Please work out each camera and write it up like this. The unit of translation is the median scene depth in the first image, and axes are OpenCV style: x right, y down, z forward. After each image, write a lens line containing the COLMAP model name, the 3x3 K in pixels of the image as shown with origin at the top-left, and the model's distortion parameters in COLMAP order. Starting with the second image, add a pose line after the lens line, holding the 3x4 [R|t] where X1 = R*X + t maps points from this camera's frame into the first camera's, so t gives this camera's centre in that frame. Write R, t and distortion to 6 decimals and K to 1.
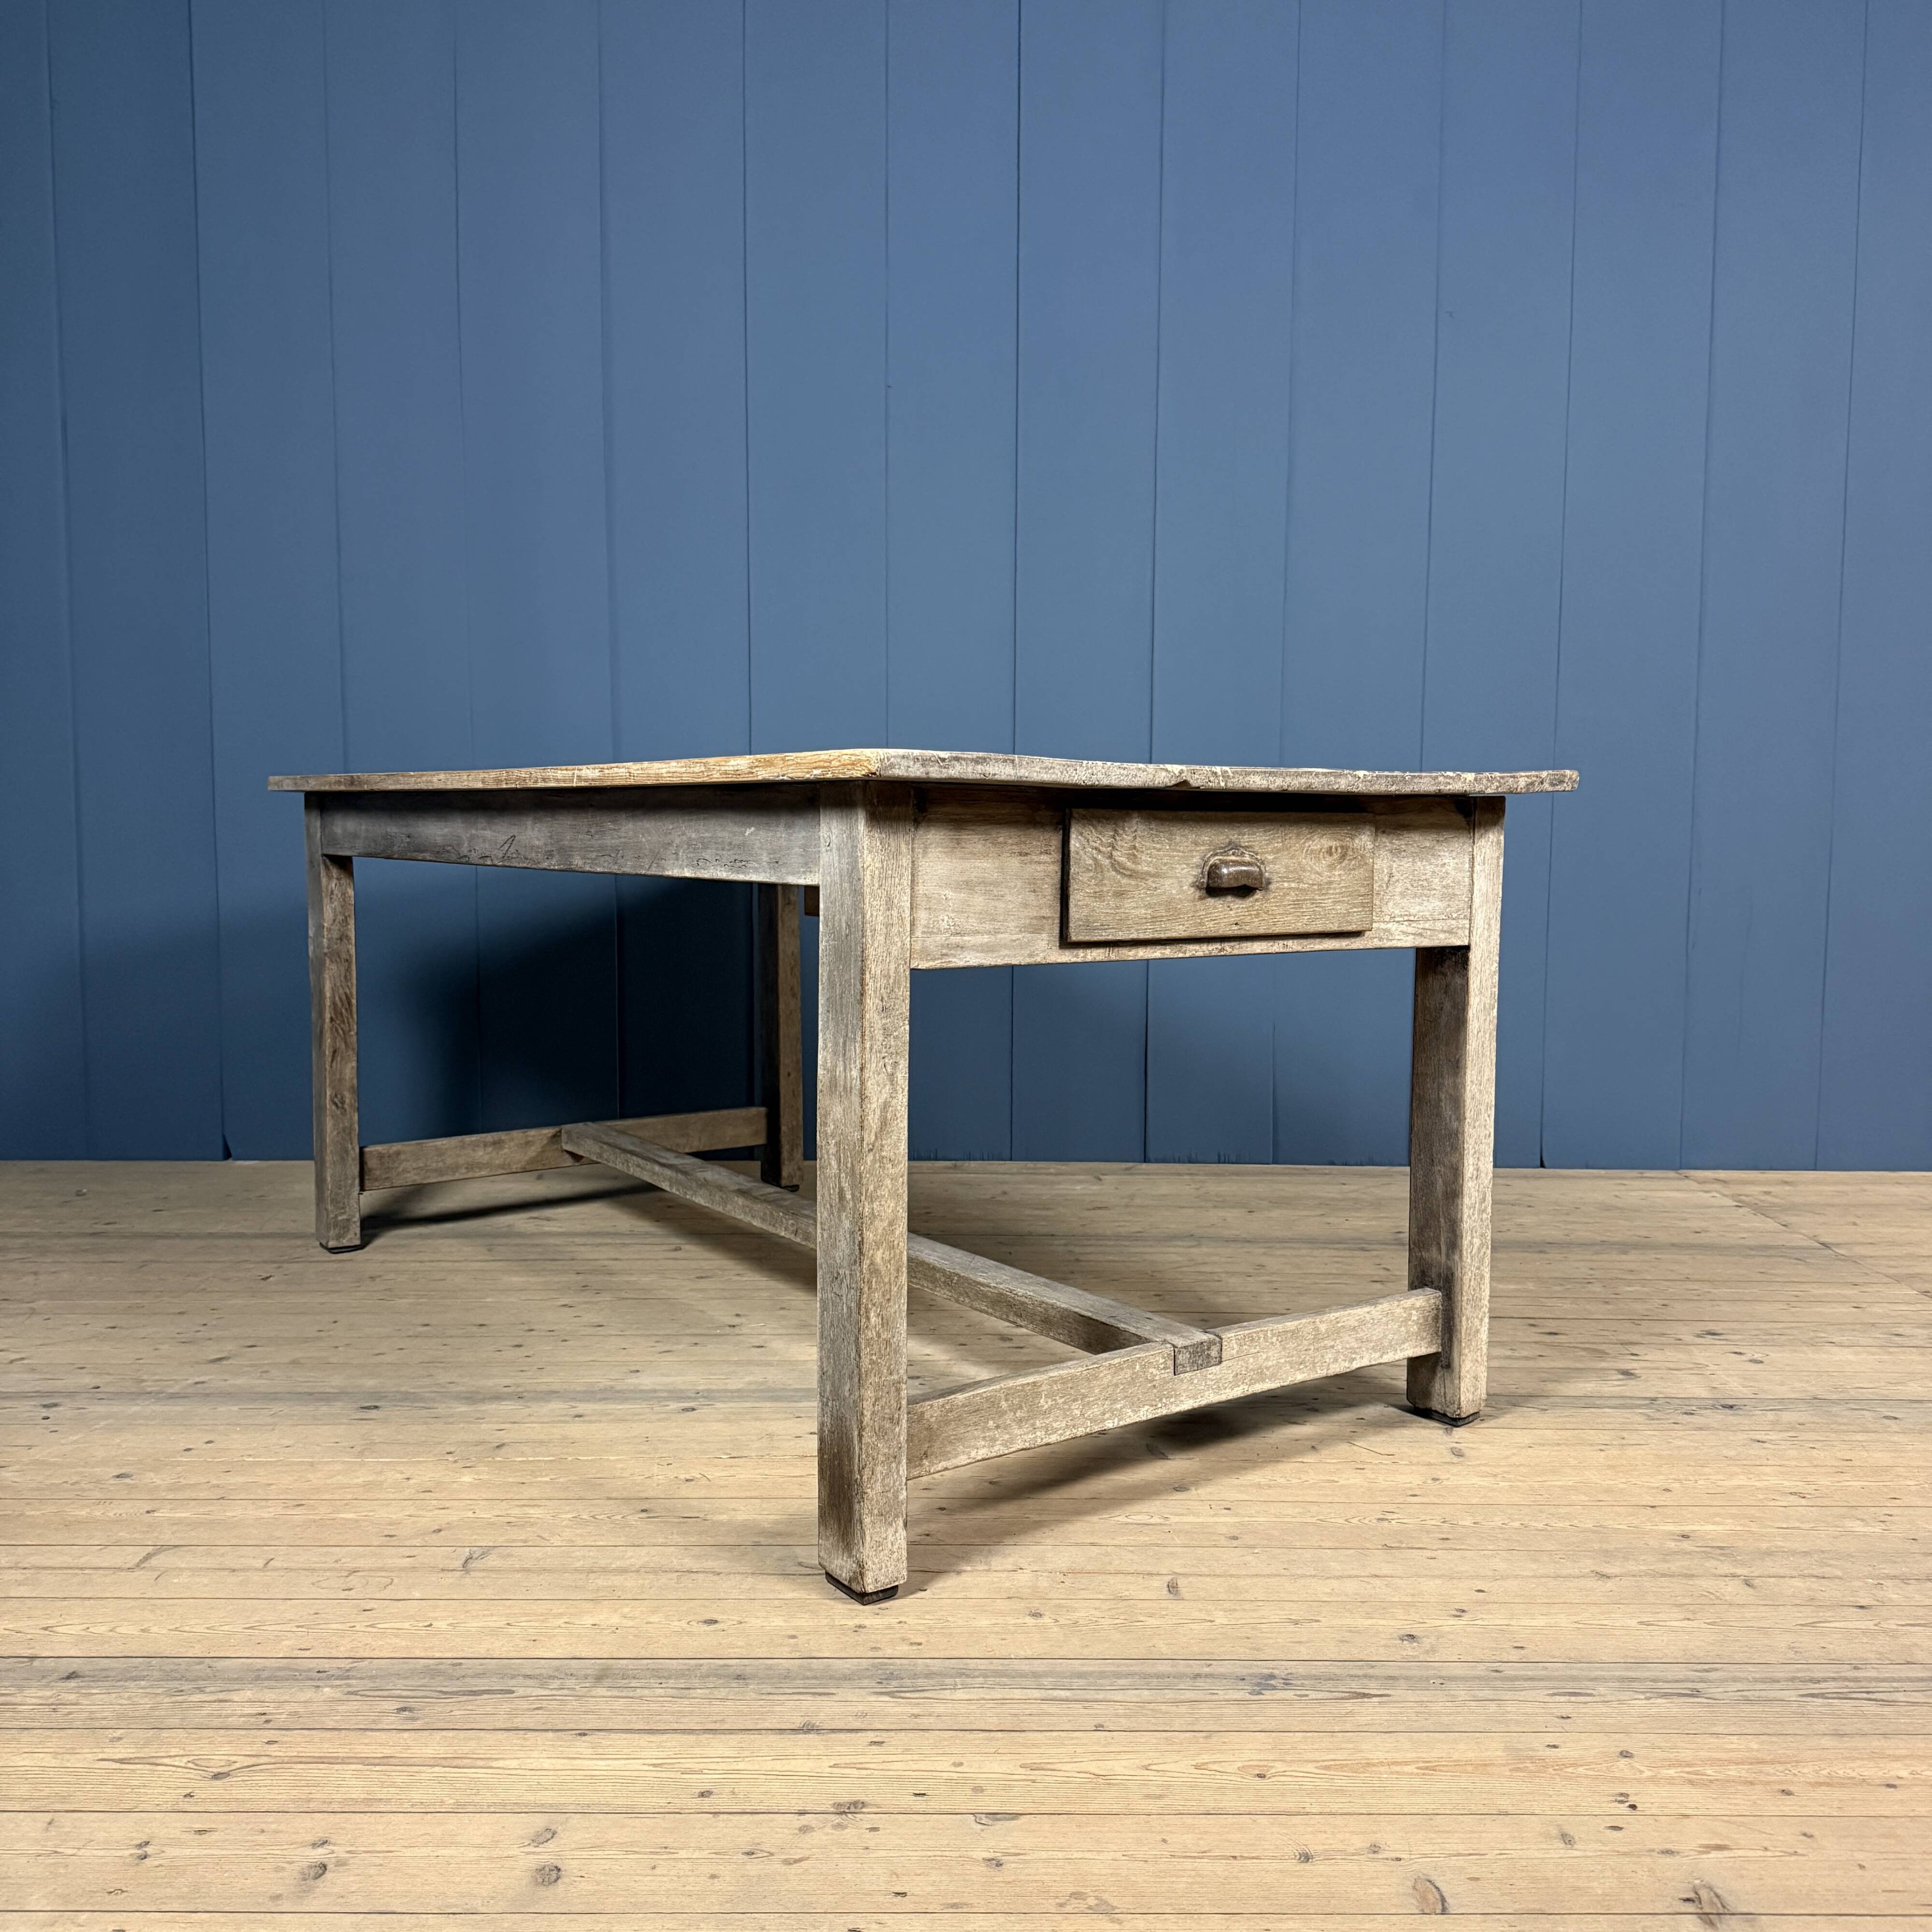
lens RADIAL K [[1790.2, 0, 966.0], [0, 1790.2, 971.2], [0, 0, 1]] dist [0.182752, -0.373451]
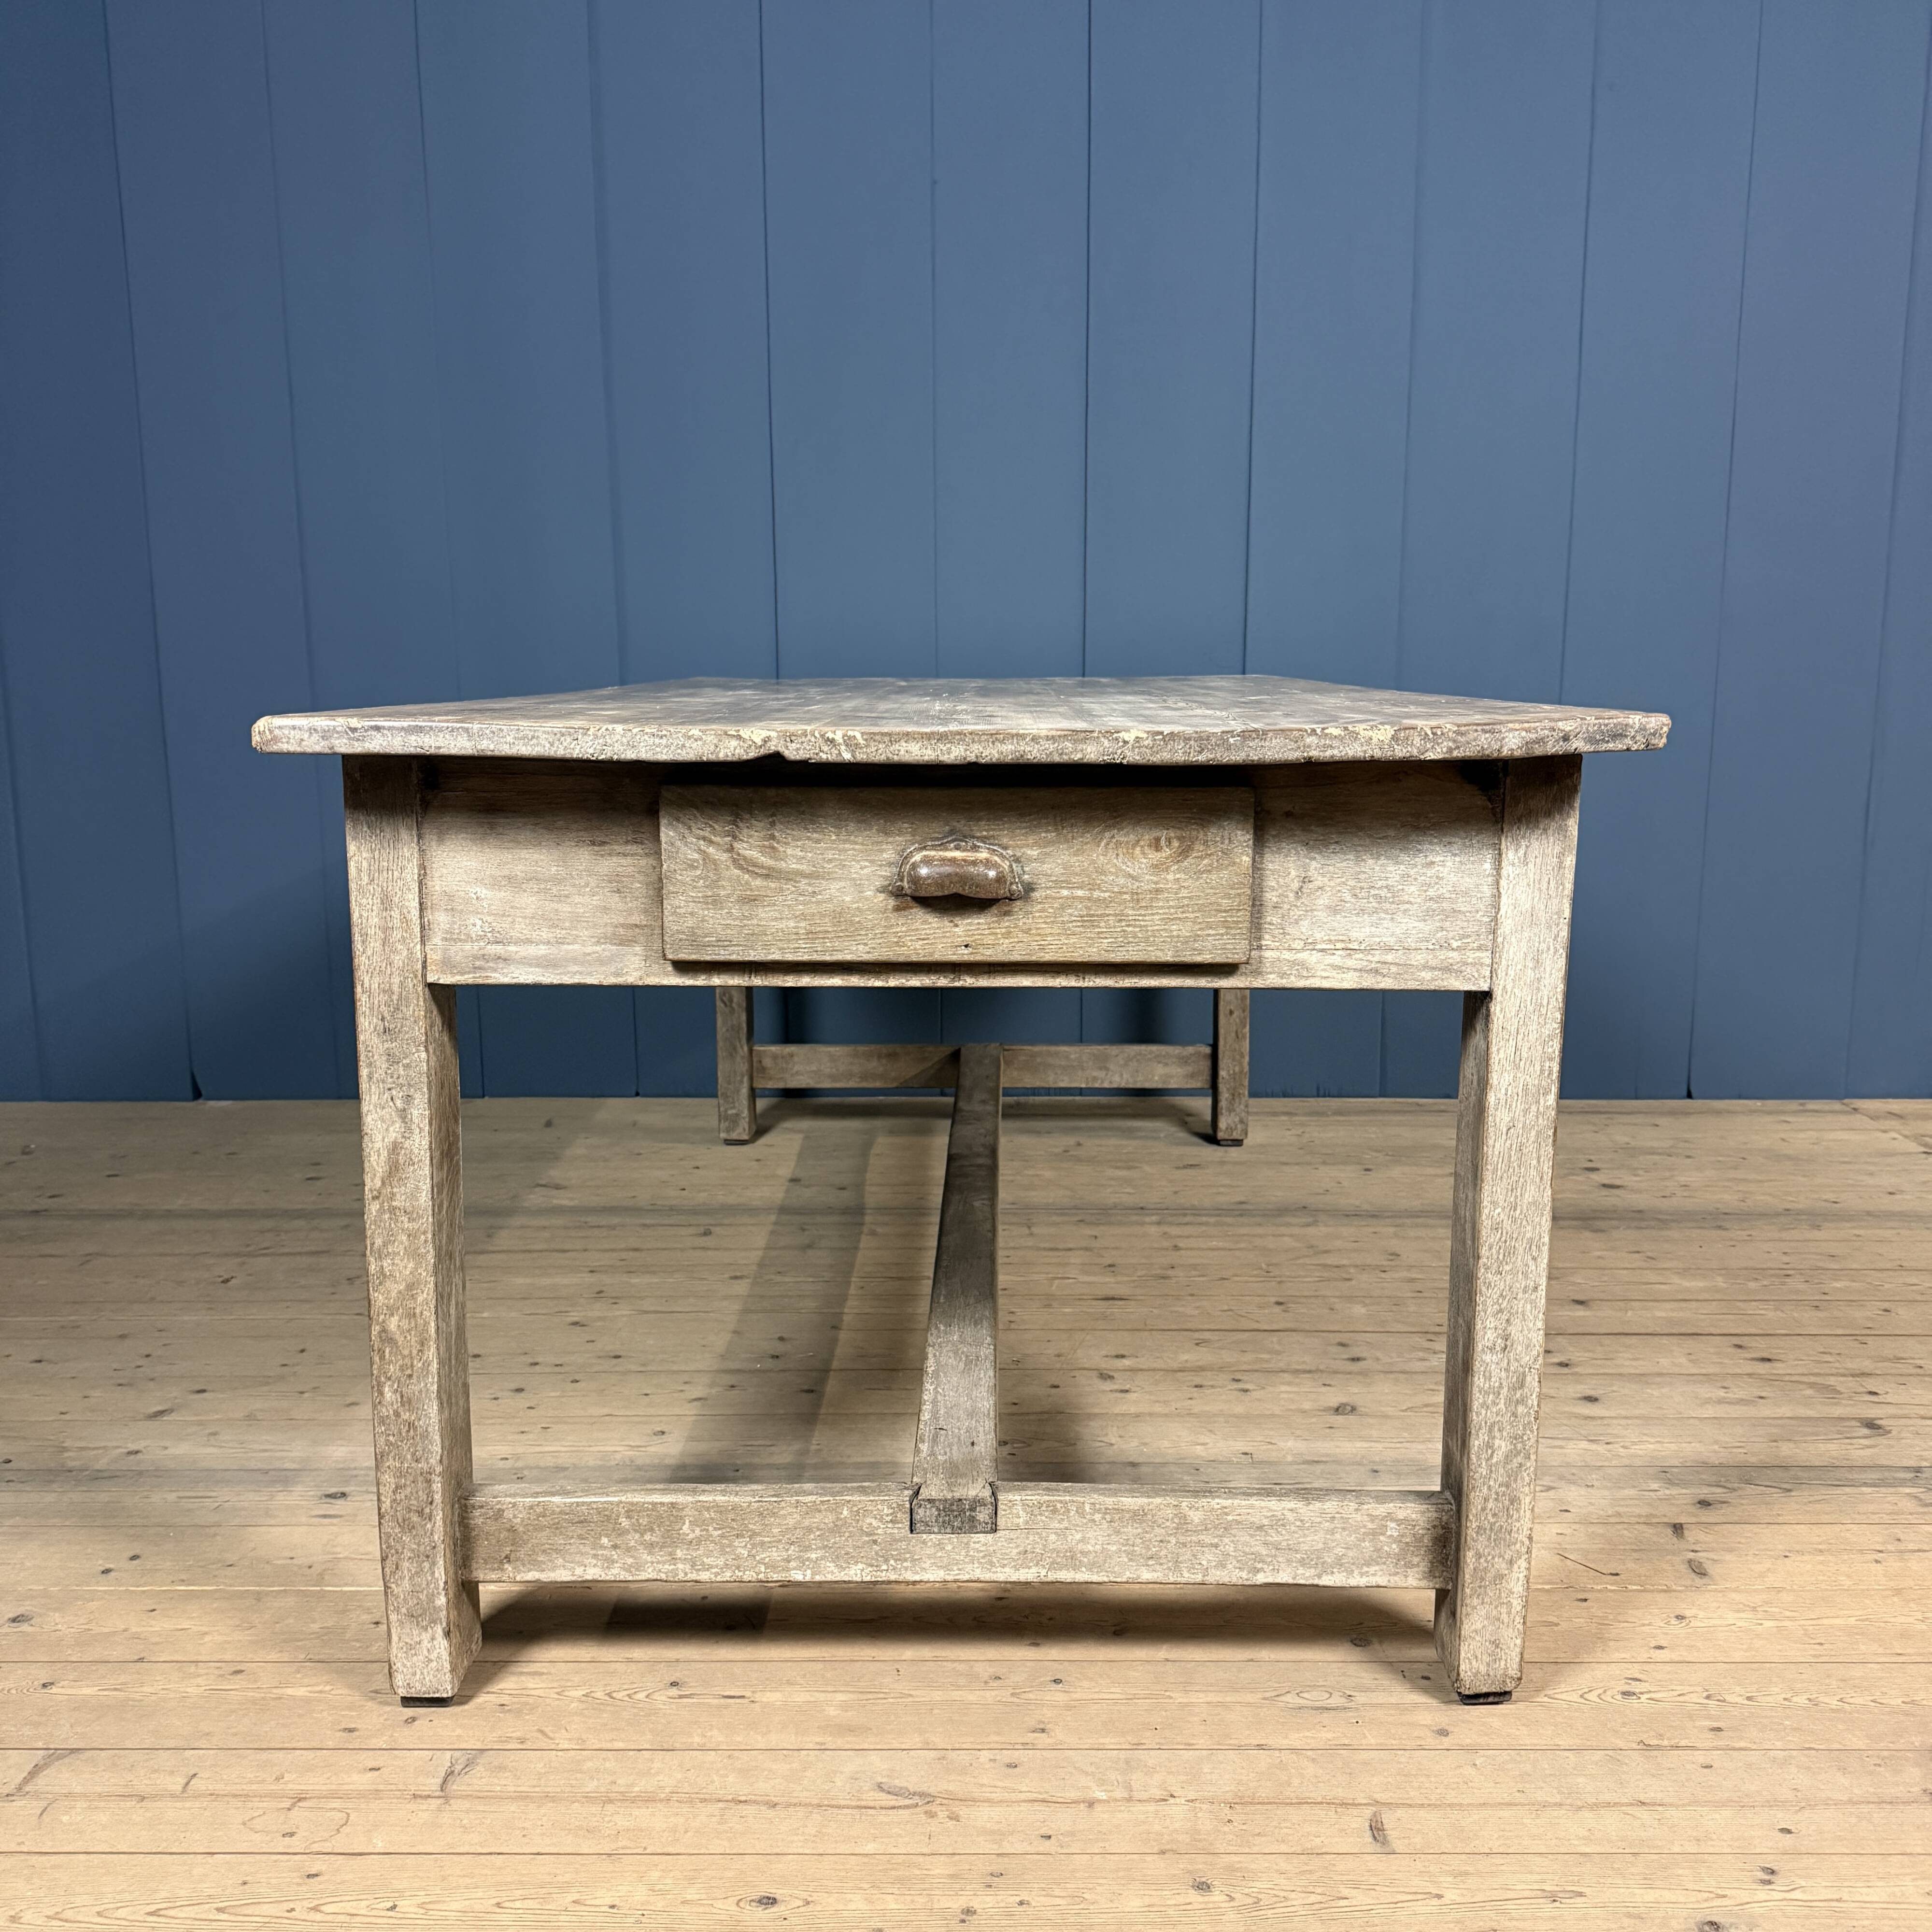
lens RADIAL K [[1793.0, 0, 967.5], [0, 1793.0, 972.0], [0, 0, 1]] dist [0.197695, -0.433226]
pose [[0.803018, 0.097253, -0.587966, 0.584300], [-0.041674, 0.993343, 0.107387, -0.094648], [0.594496, -0.061731, 0.801725, 0.444831]]
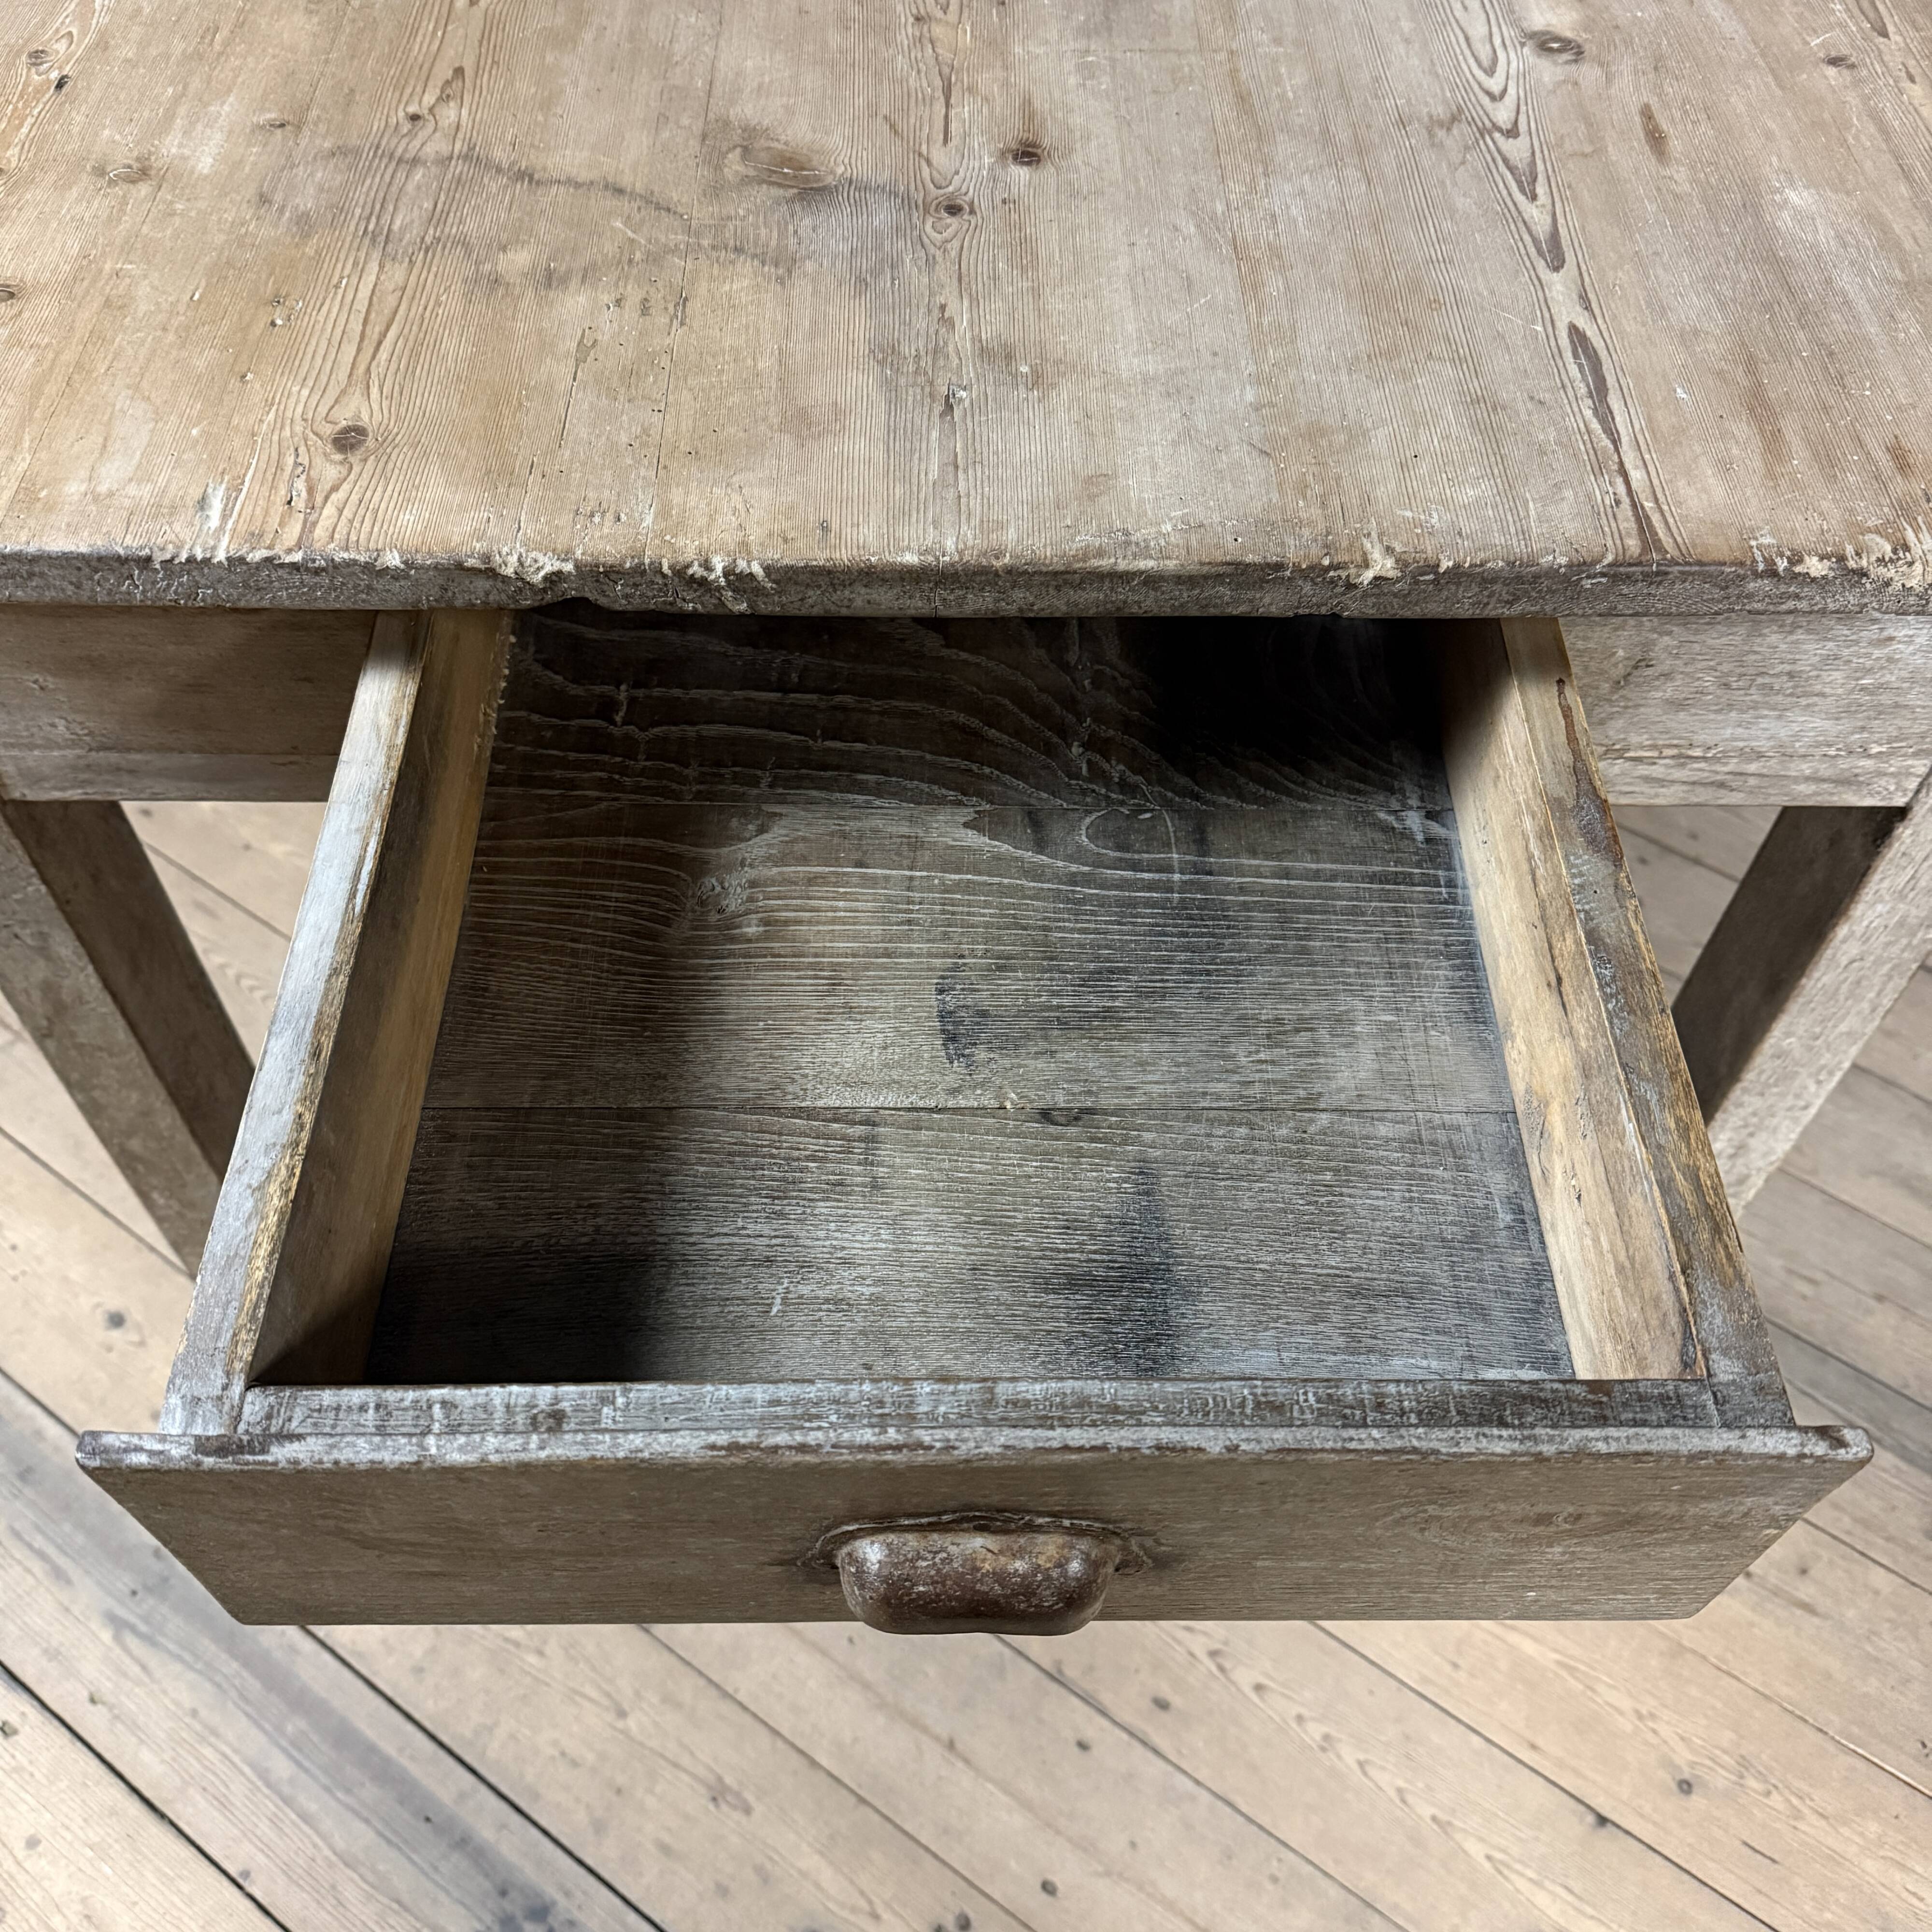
lens RADIAL K [[1832.0, 0, 964.0], [0, 1832.0, 966.0], [0, 0, 1]] dist [0.055803, -0.123849]
pose [[0.816255, 0.463109, -0.345338, 0.308487], [-0.051378, 0.653616, 0.755081, -0.301216], [0.575403, -0.598596, 0.557310, 0.778856]]
